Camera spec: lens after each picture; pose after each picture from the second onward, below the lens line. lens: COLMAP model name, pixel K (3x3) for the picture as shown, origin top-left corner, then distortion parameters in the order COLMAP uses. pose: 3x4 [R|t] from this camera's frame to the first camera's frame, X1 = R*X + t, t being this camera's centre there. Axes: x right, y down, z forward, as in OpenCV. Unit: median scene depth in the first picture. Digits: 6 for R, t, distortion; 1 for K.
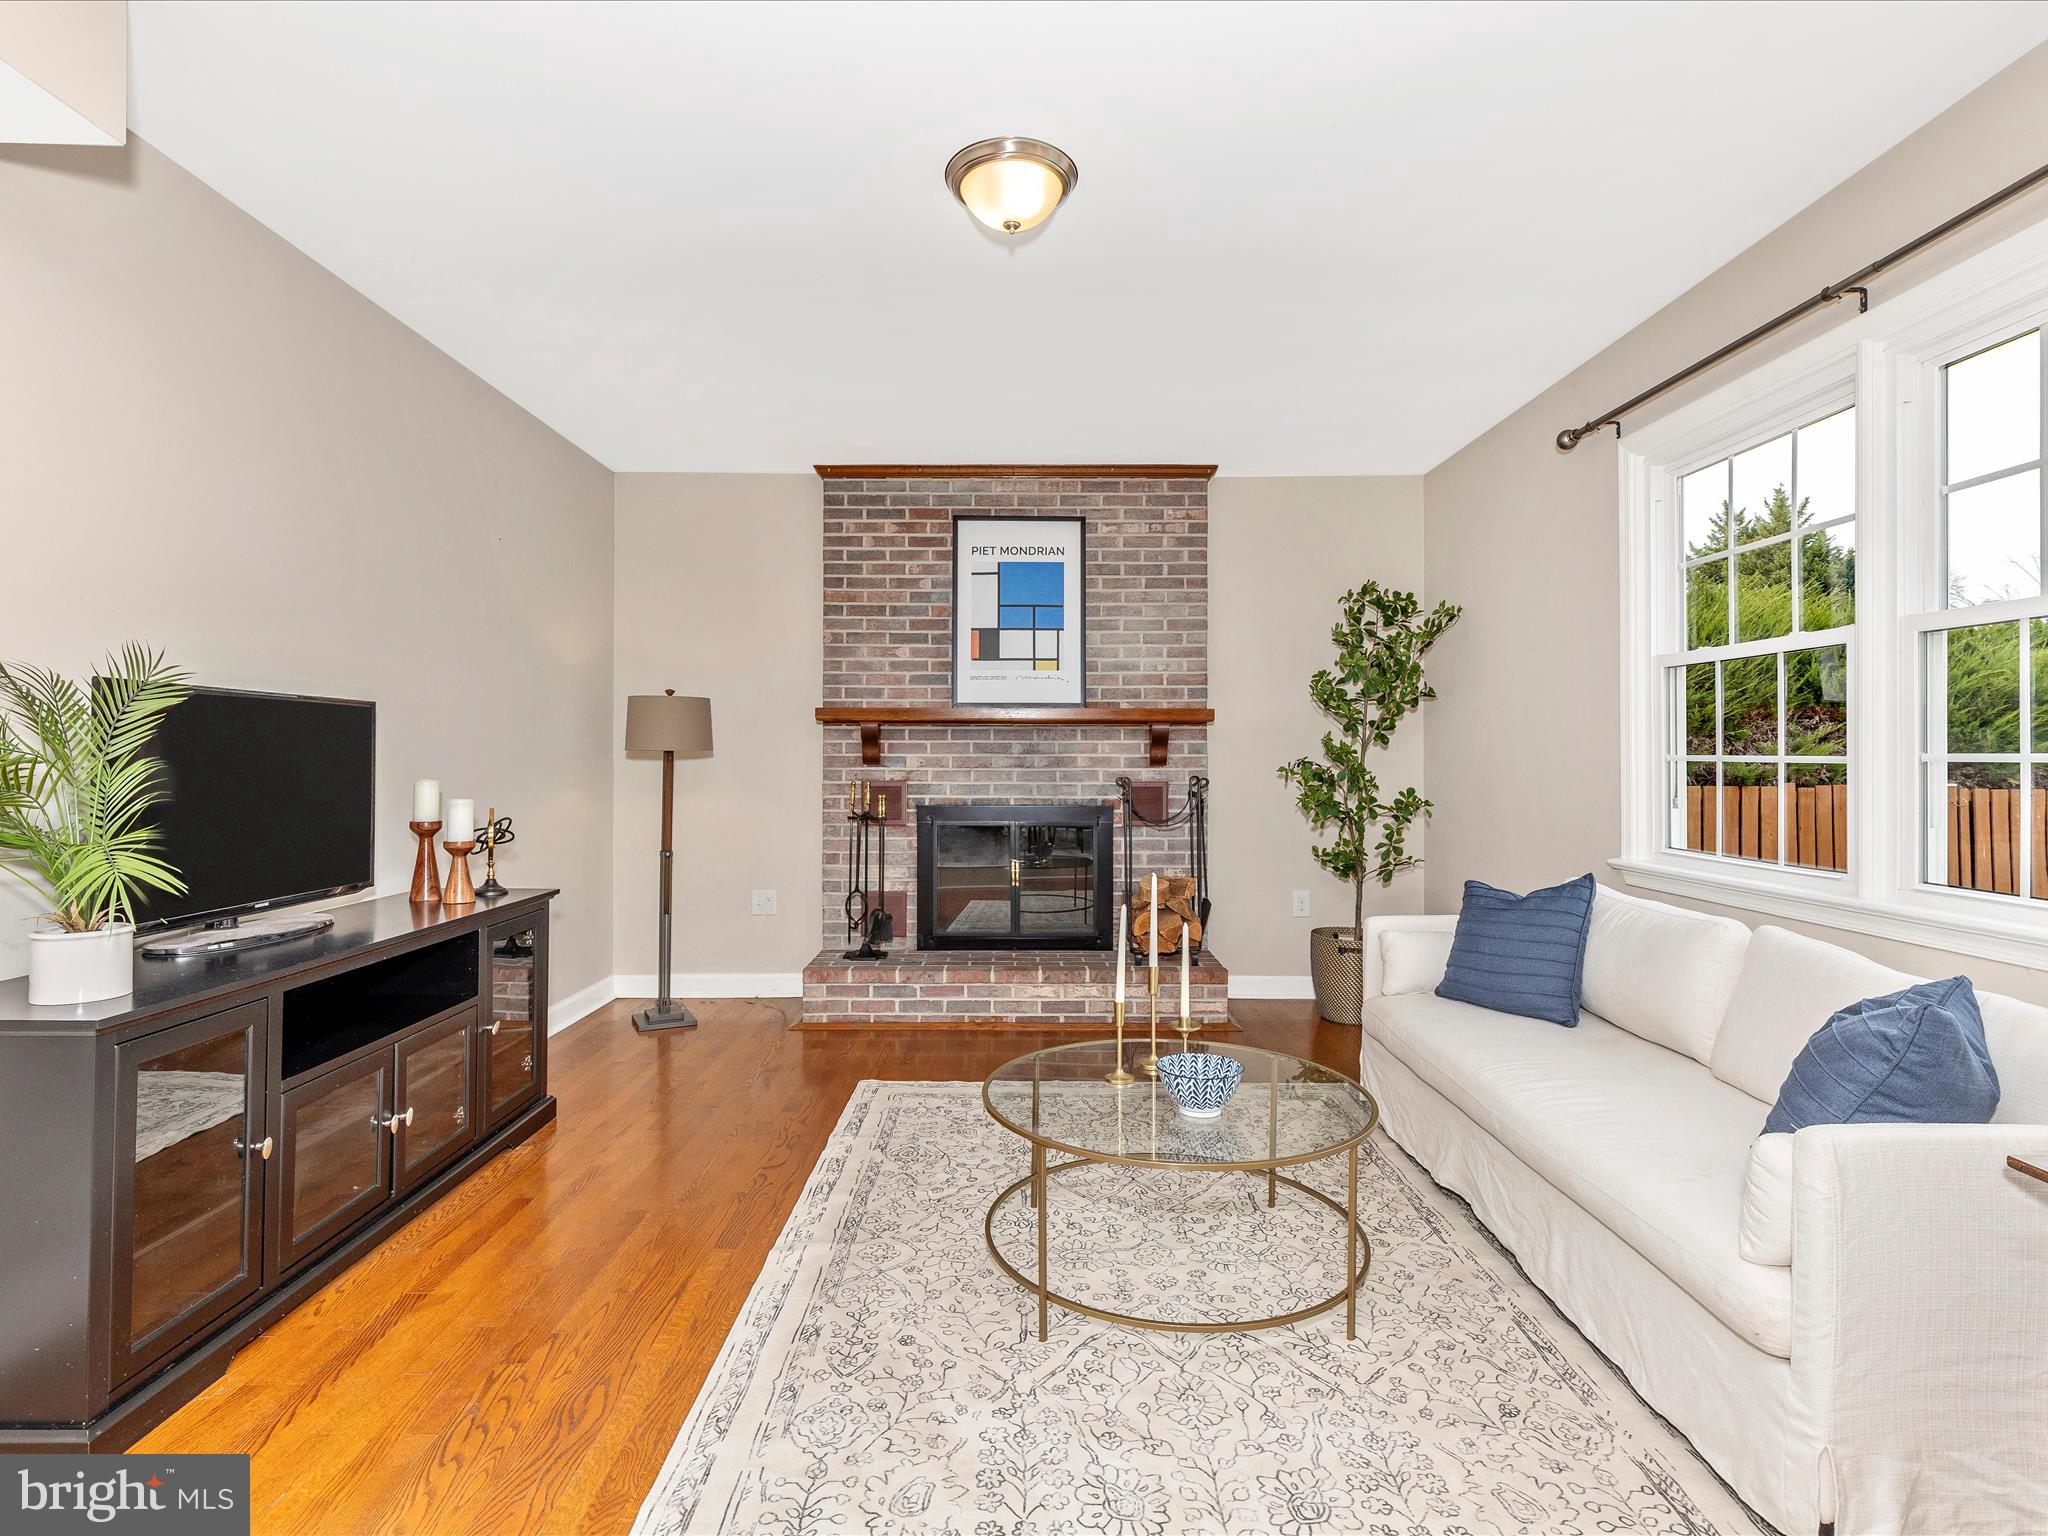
lens RADIAL K [[1041.4, 0, 1014.5], [0, 1041.4, 754.6], [0, 0, 1]] dist [0.010264, -0.002043]
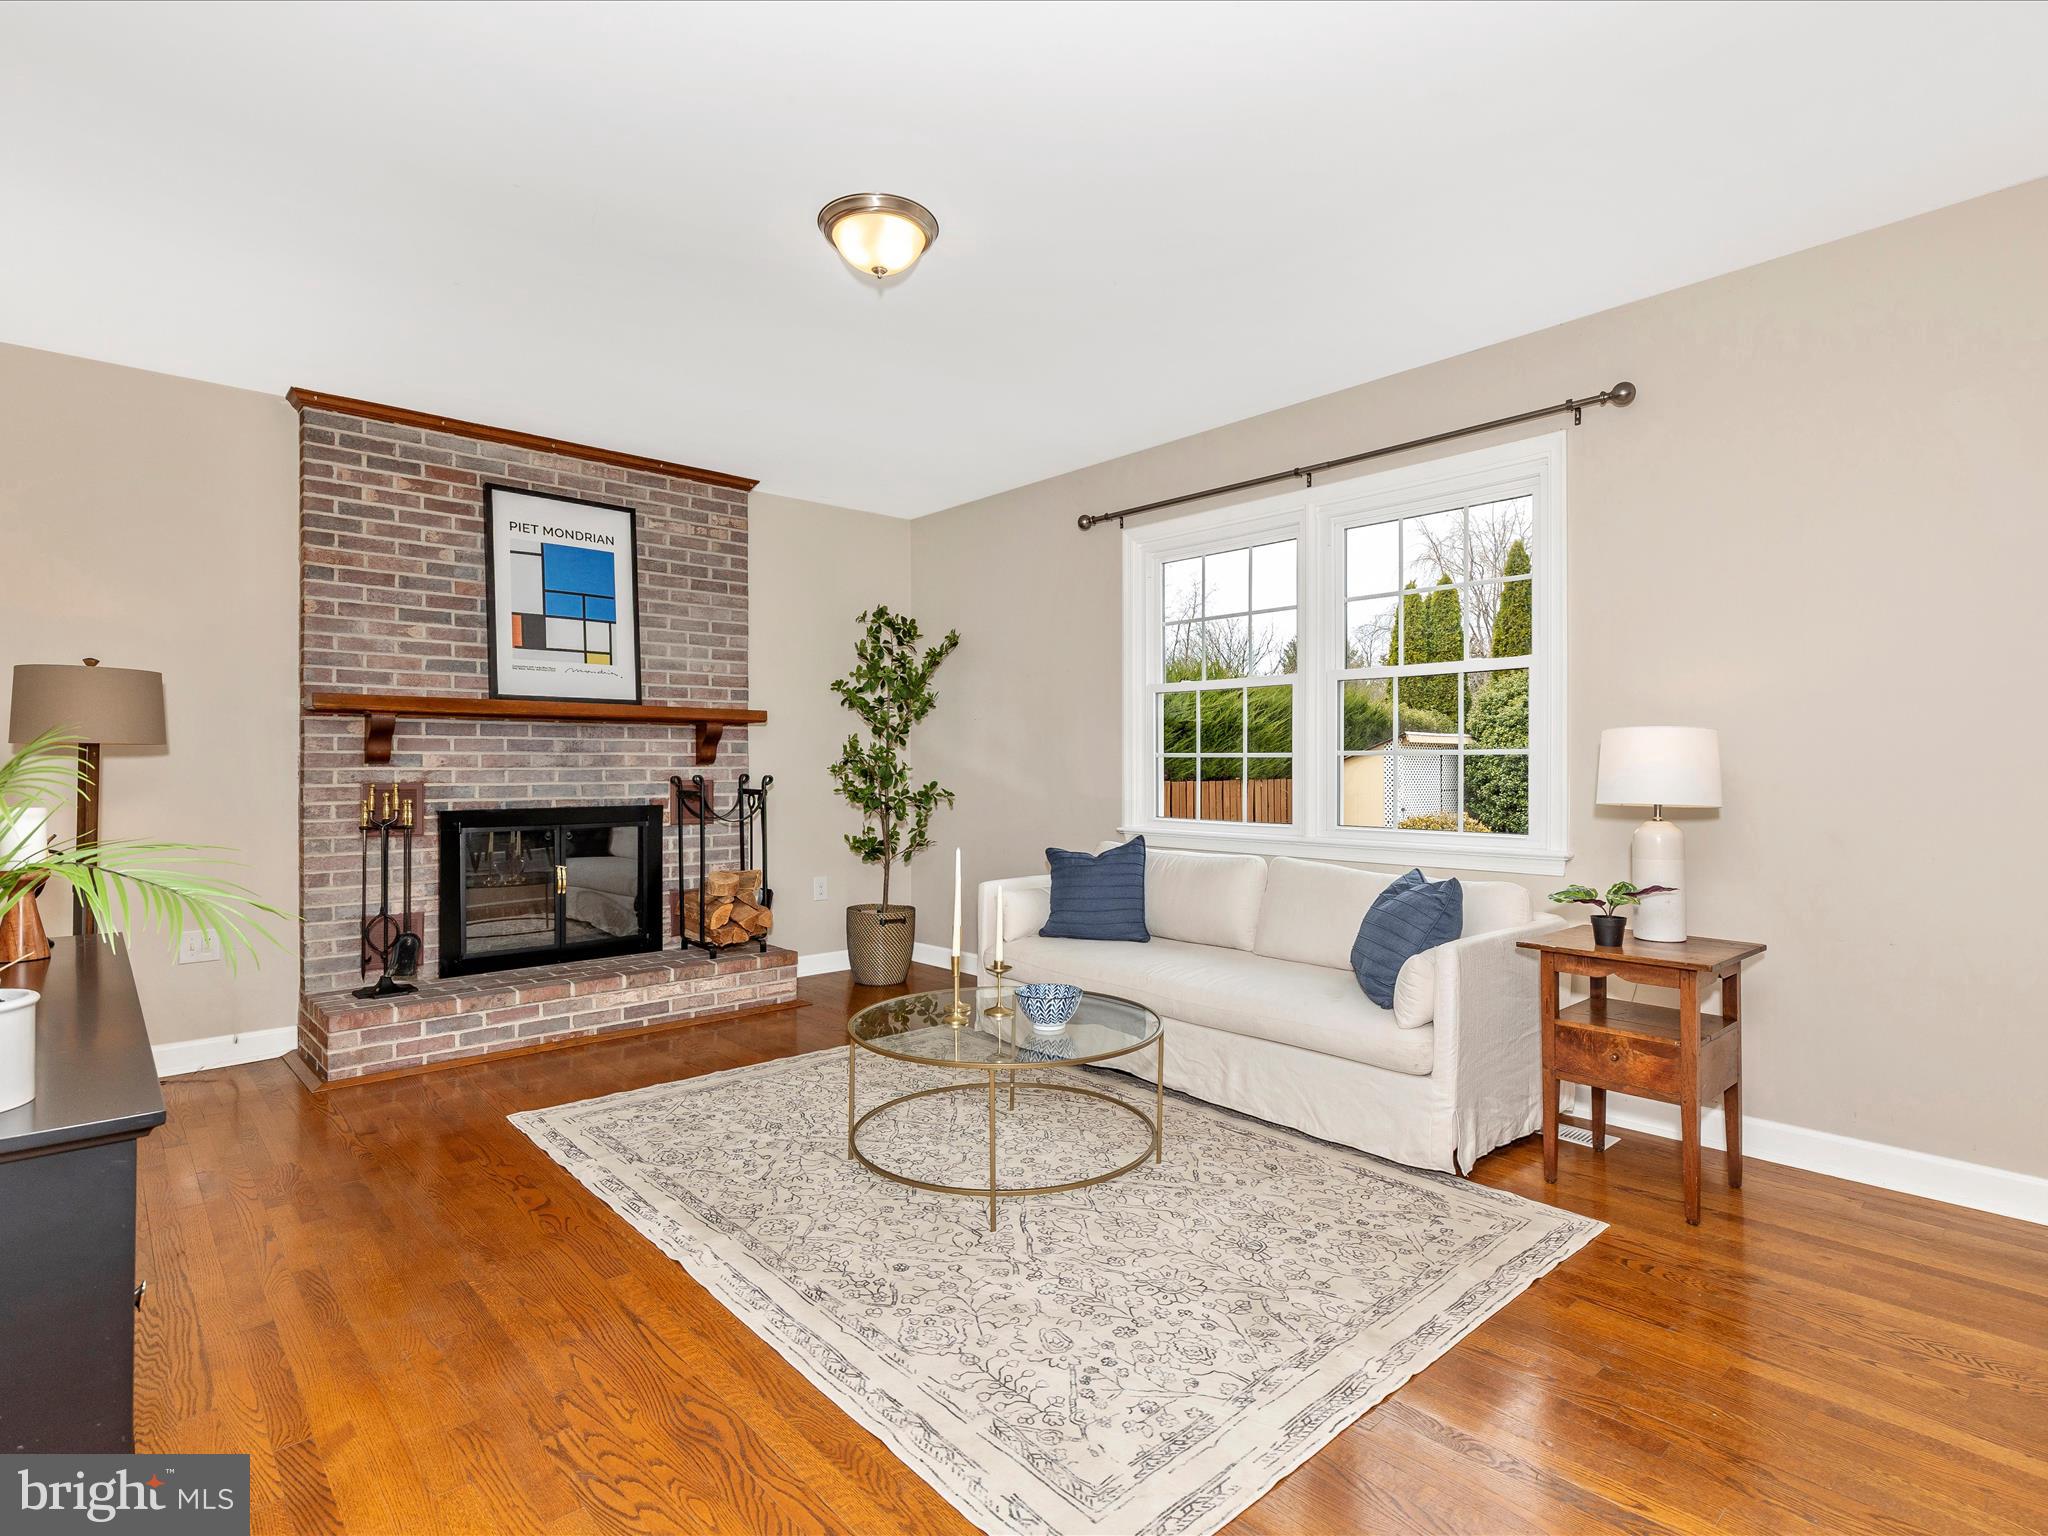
lens RADIAL K [[1041.4, 0, 1011.7], [0, 1041.4, 766.1], [0, 0, 1]] dist [0.010264, -0.002043]
pose [[0.742137, -0.002702, 0.670243, -0.341047], [-0.000204, 0.999991, 0.004257, 0.008306], [-0.670248, -0.003296, 0.742130, 0.041263]]
